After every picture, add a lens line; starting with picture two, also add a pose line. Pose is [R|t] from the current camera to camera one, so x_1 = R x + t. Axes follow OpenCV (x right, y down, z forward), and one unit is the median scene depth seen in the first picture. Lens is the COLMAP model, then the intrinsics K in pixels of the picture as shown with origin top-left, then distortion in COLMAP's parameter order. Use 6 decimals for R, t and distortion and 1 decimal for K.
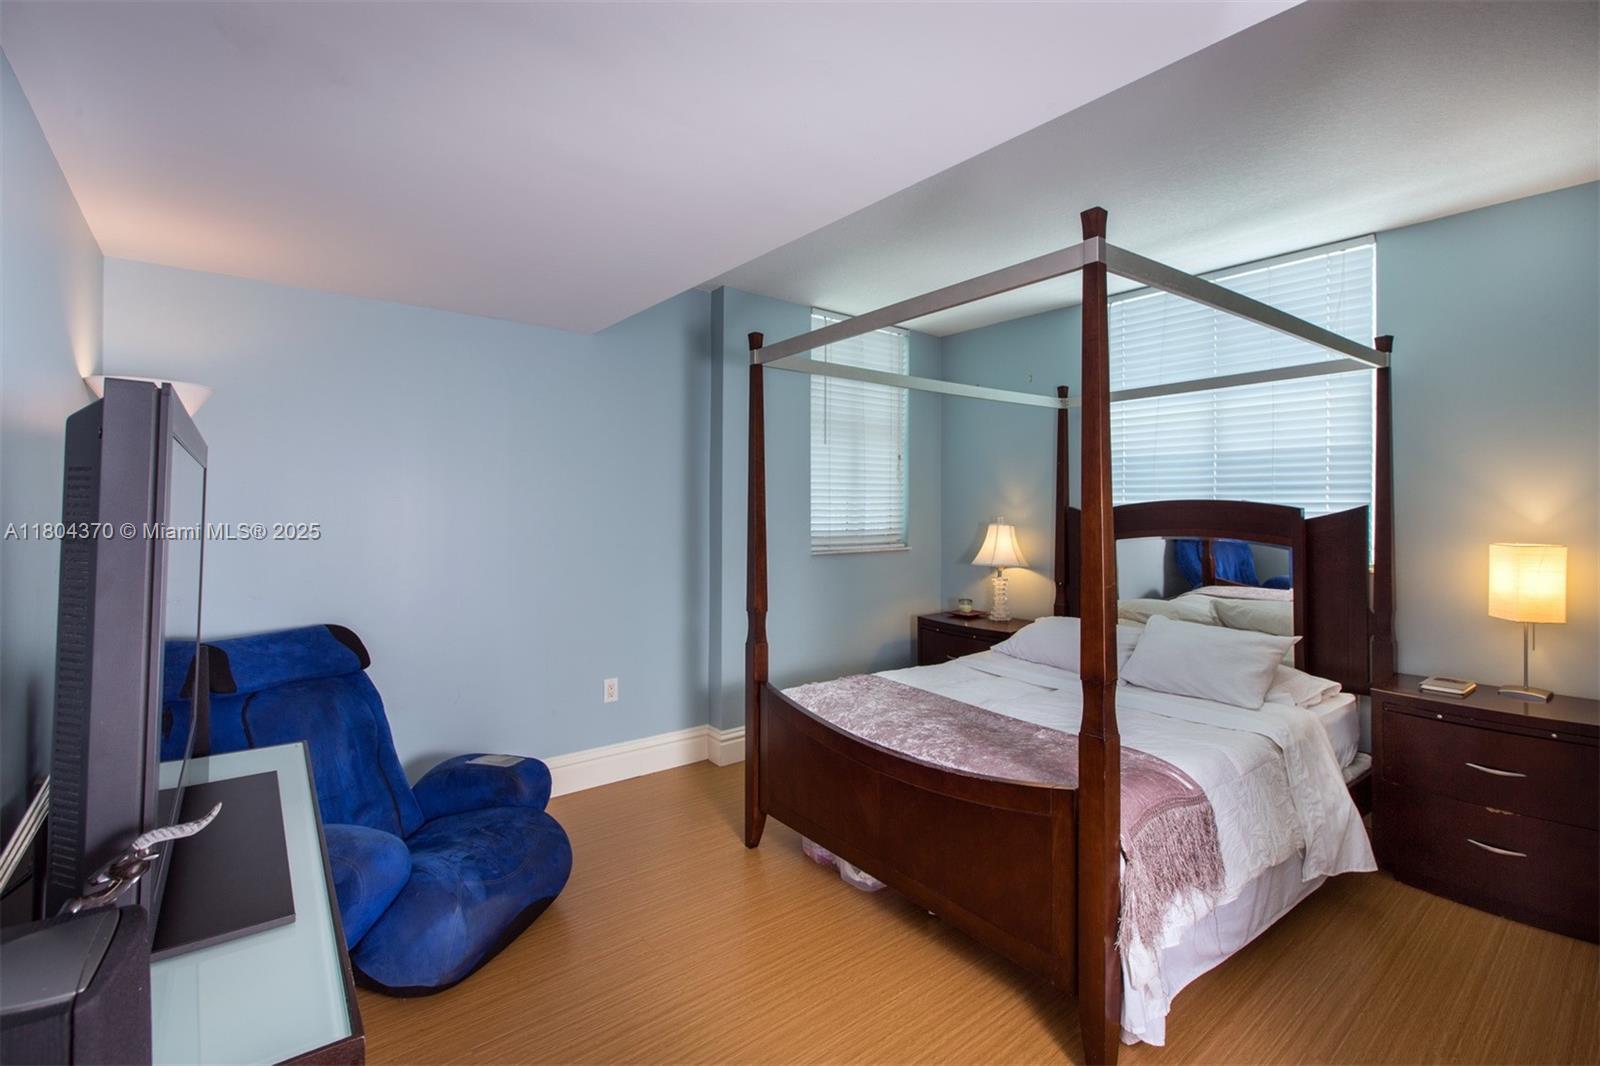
lens RADIAL K [[720.1, 0, 781.5], [0, 720.1, 496.1], [0, 0, 1]] dist [0.000279, -0.000701]
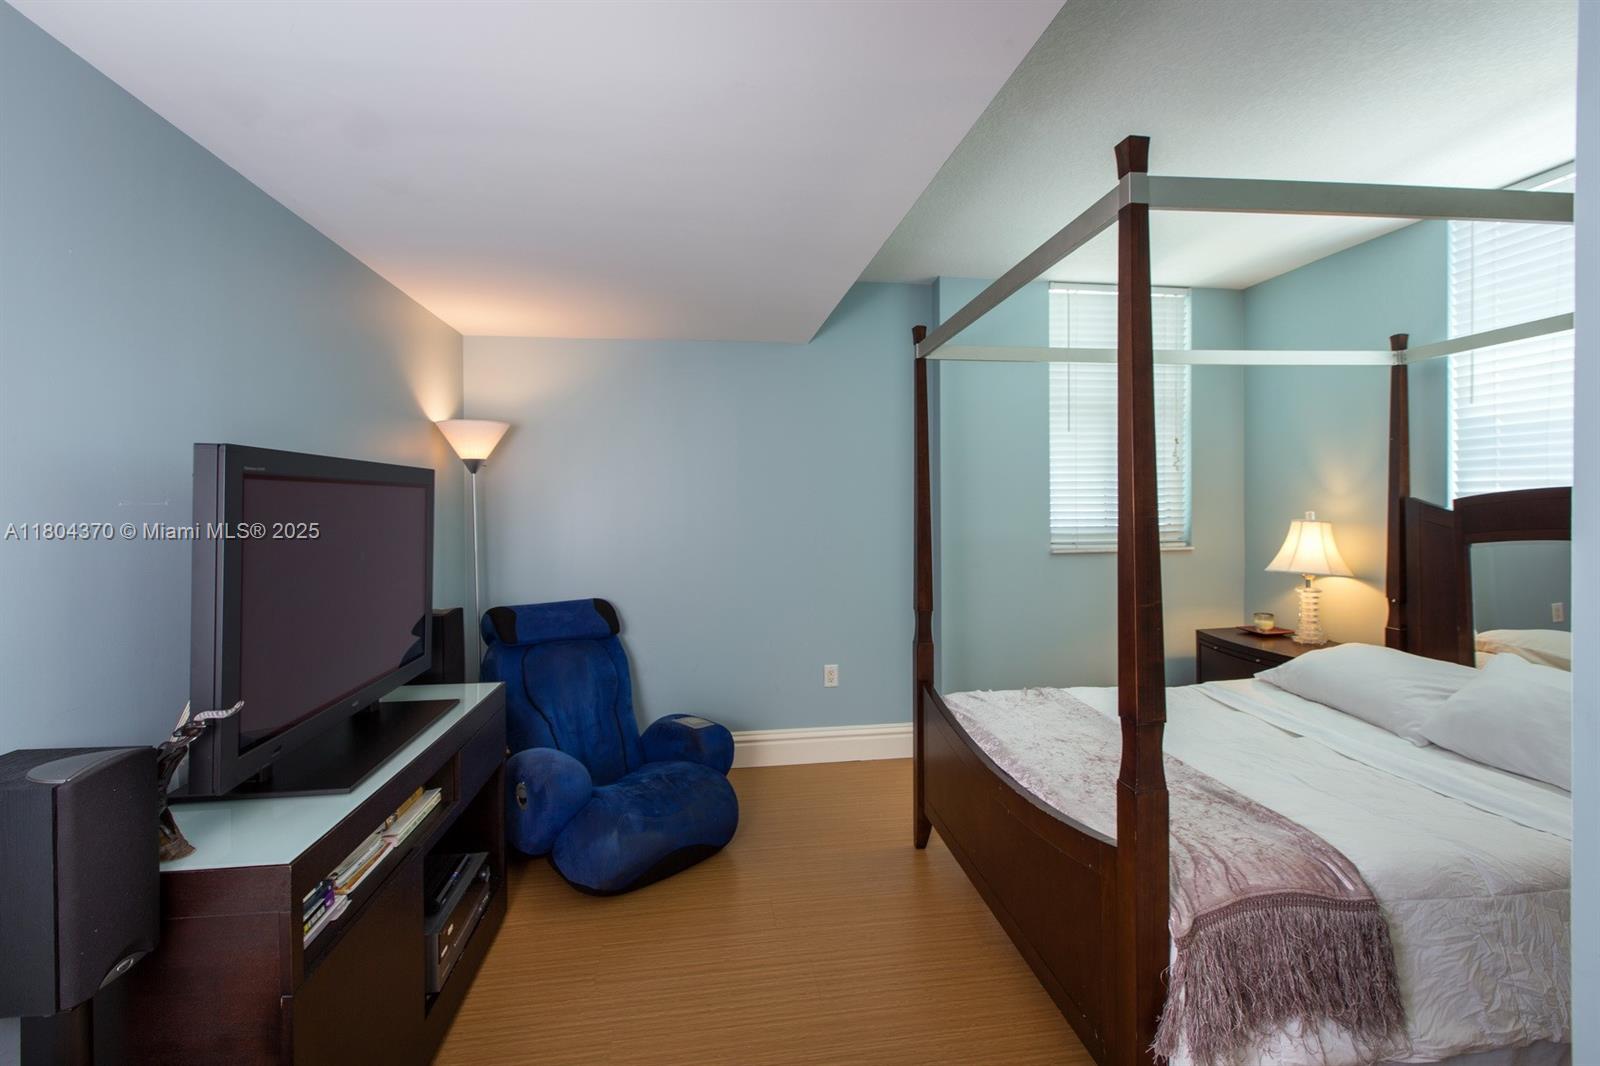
lens RADIAL K [[720.1, 0, 791.2], [0, 720.1, 496.9], [0, 0, 1]] dist [0.000279, -0.000701]
pose [[0.865492, -0.013822, -0.500732, 0.302205], [0.020438, 0.999761, 0.007729, -0.006067], [0.500506, -0.016924, 0.865568, 0.060357]]
